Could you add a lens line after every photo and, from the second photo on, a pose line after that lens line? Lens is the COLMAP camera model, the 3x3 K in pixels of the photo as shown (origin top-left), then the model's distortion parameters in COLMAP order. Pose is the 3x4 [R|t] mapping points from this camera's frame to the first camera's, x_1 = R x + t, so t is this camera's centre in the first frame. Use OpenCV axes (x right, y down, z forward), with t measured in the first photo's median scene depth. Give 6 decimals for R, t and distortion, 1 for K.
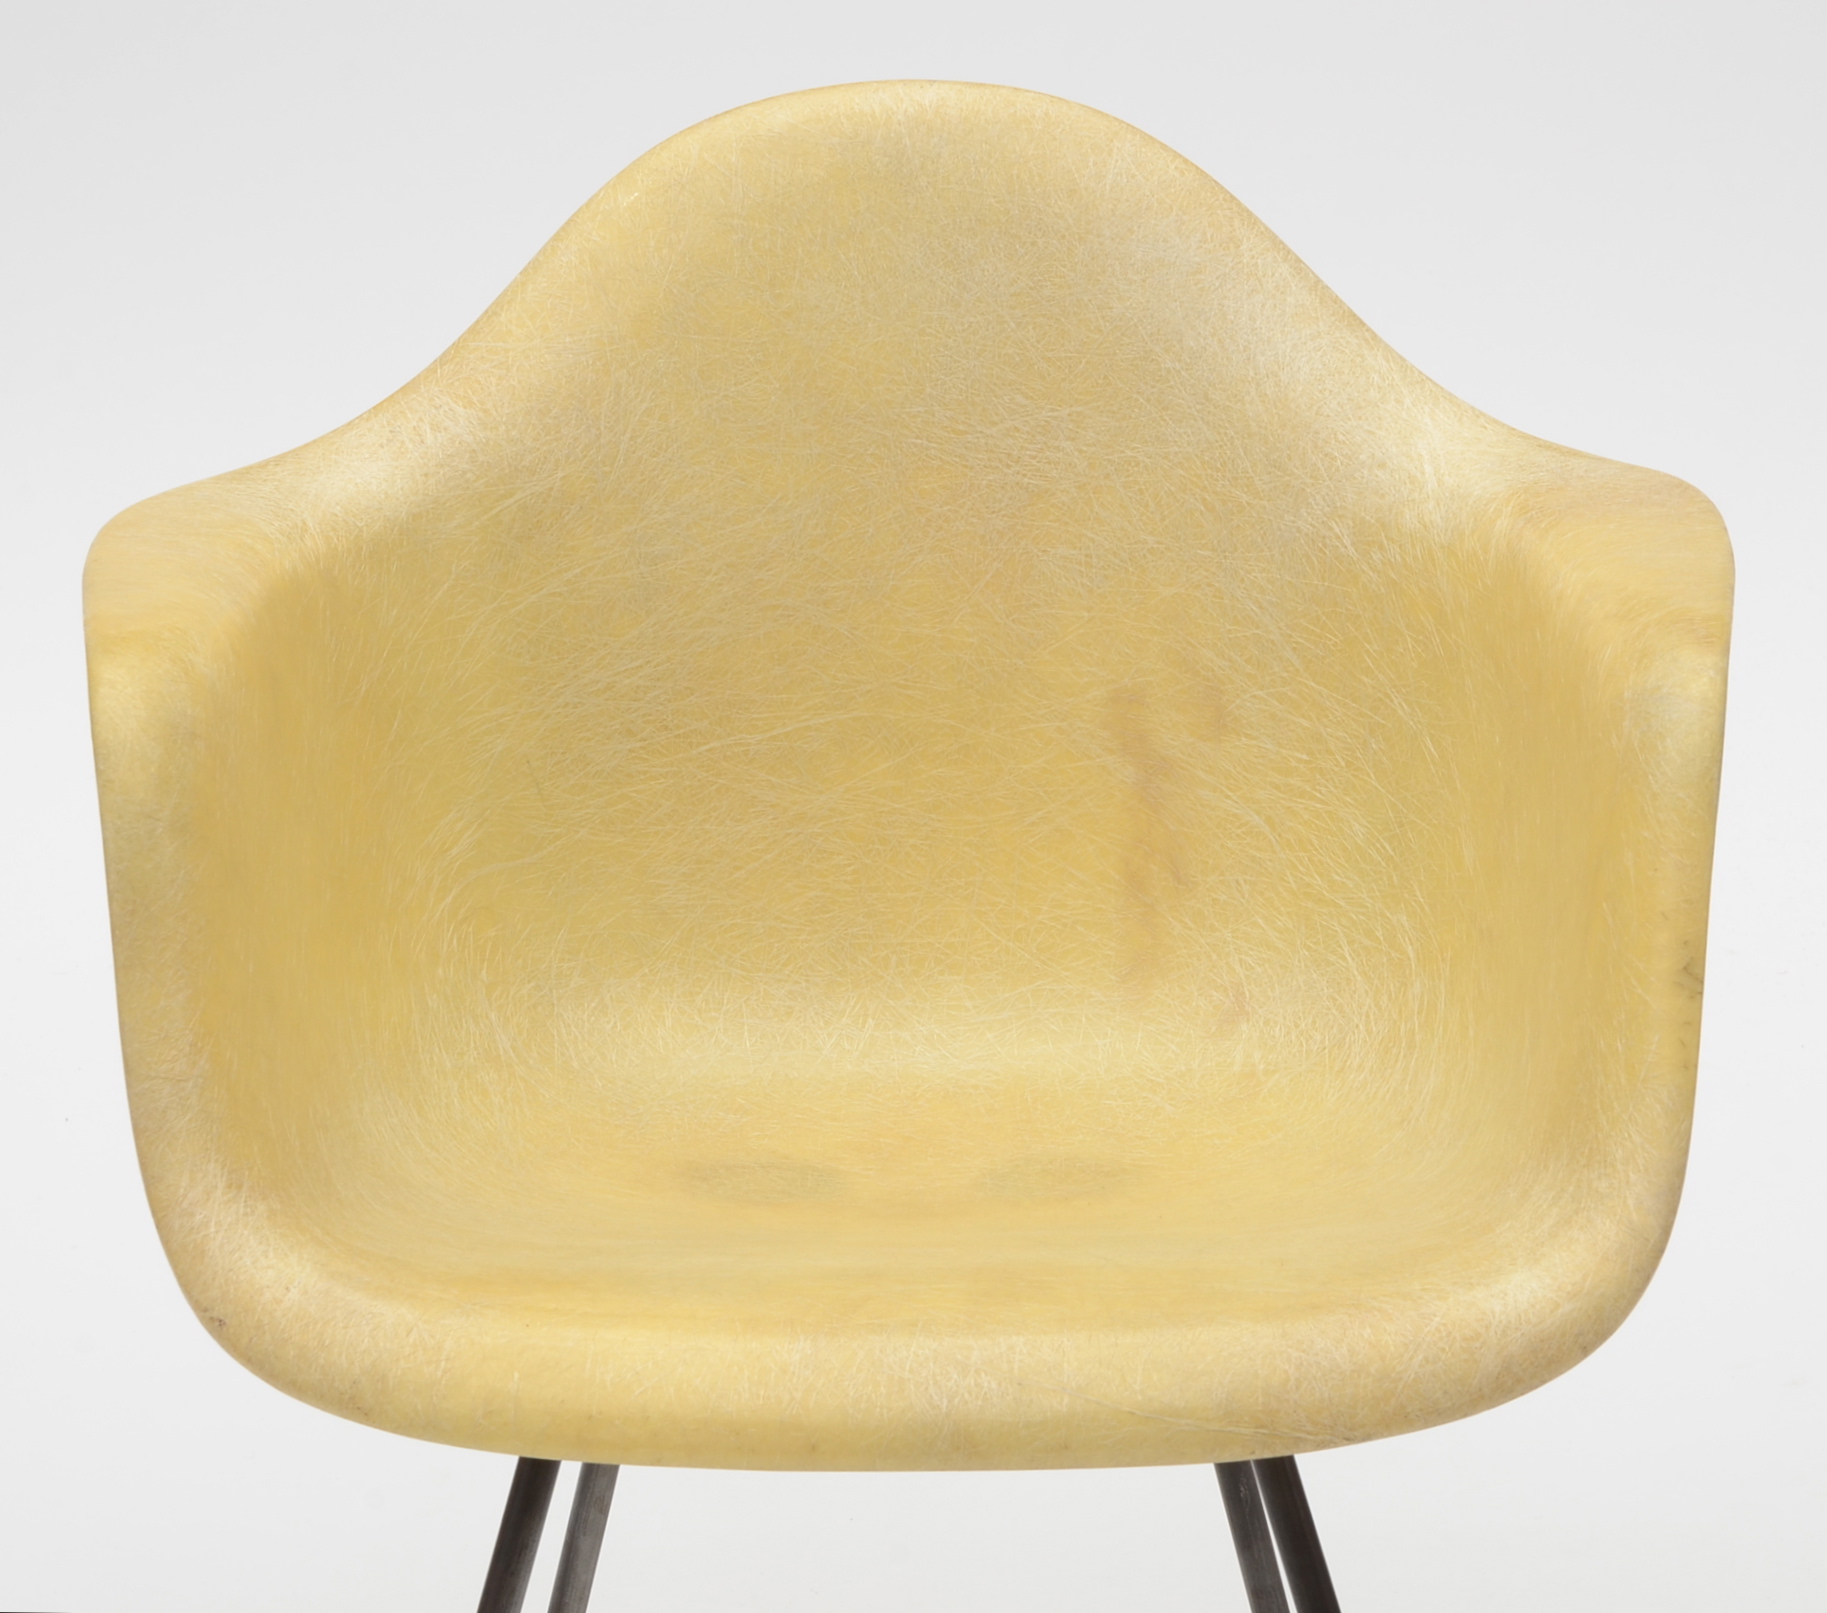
lens RADIAL K [[7089.4, 0, 965.9], [0, 7089.4, 805.9], [0, 0, 1]] dist [0.633032, -3.688280]
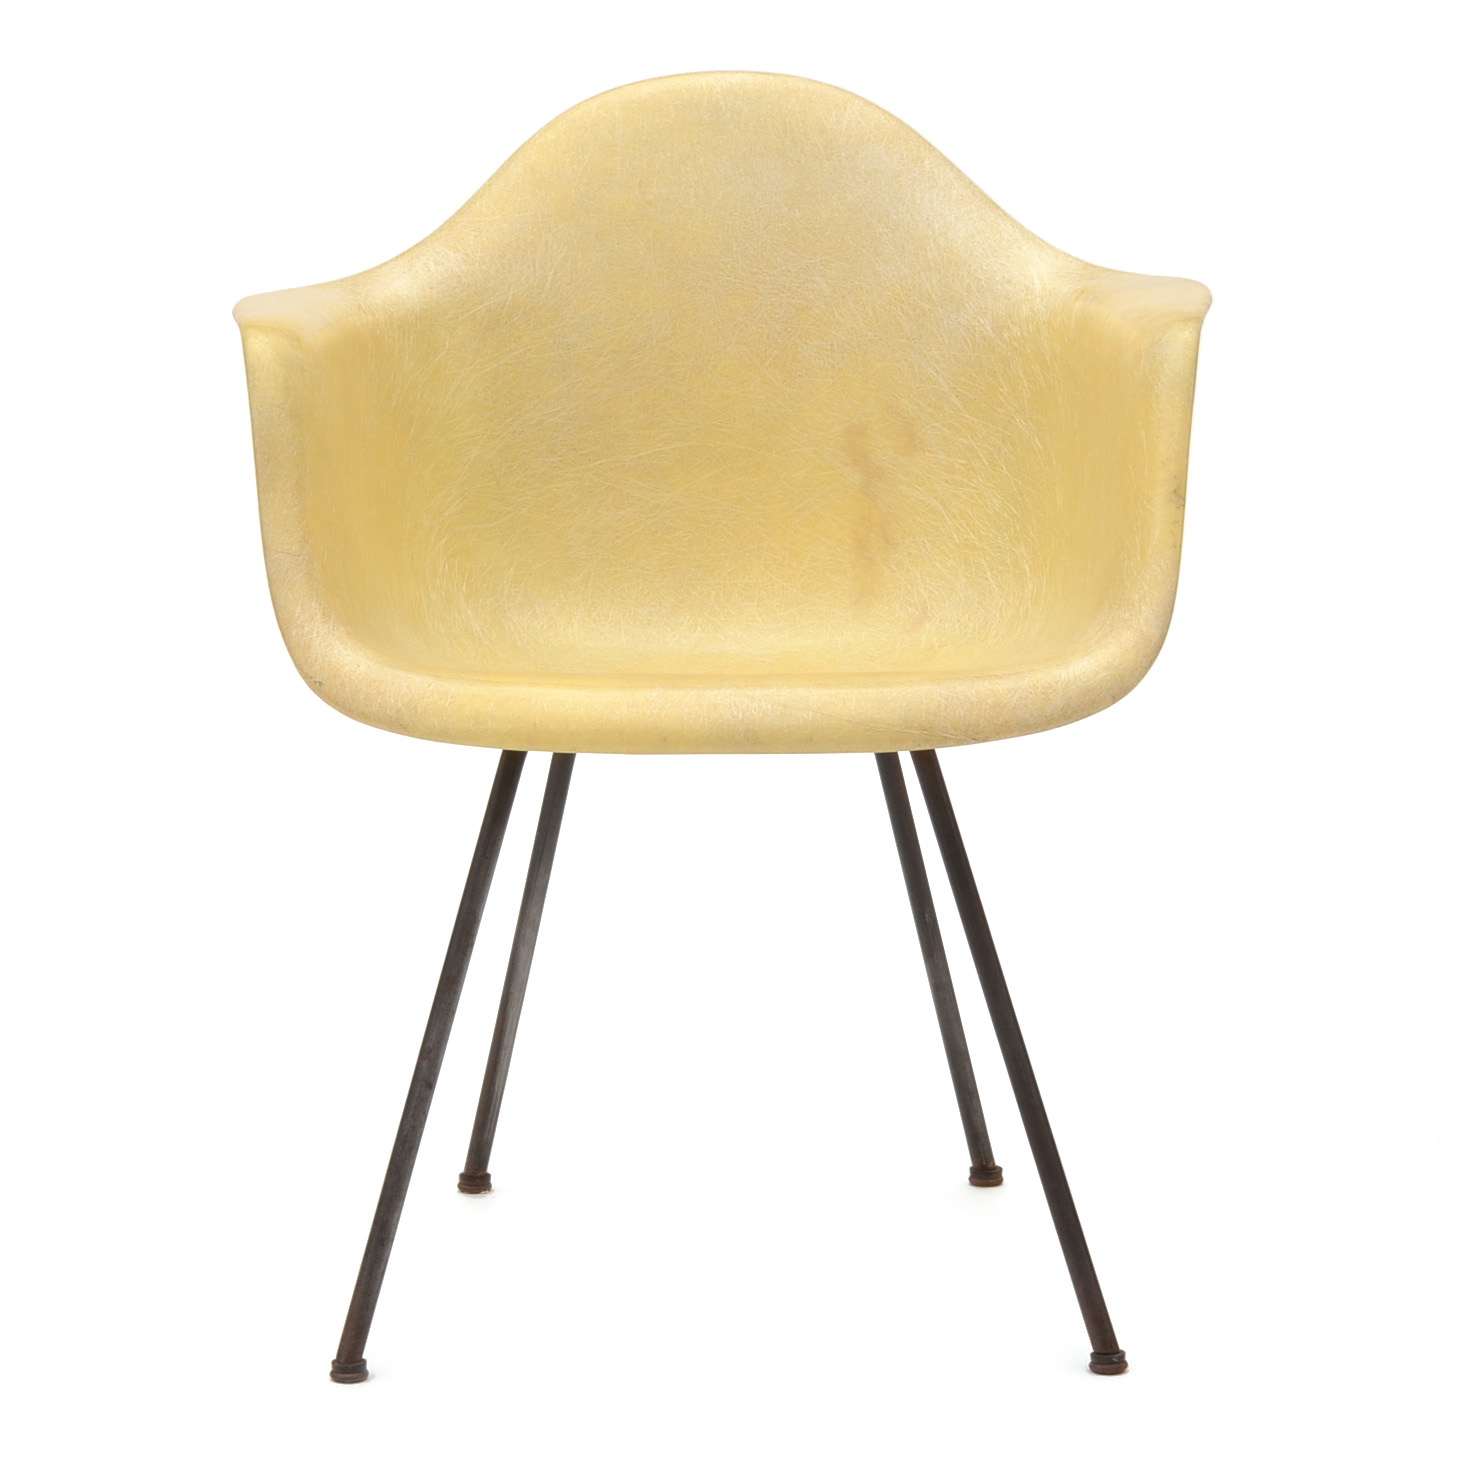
lens RADIAL K [[6214.2, 0, 732.0], [0, 6214.2, 732.0], [0, 0, 1]] dist [0.368740, 3.642545]
pose [[0.999950, -0.000069, -0.010049, 0.008755], [-0.001238, 0.991516, -0.129979, 0.246183], [0.009973, 0.129985, 0.991466, -0.425735]]
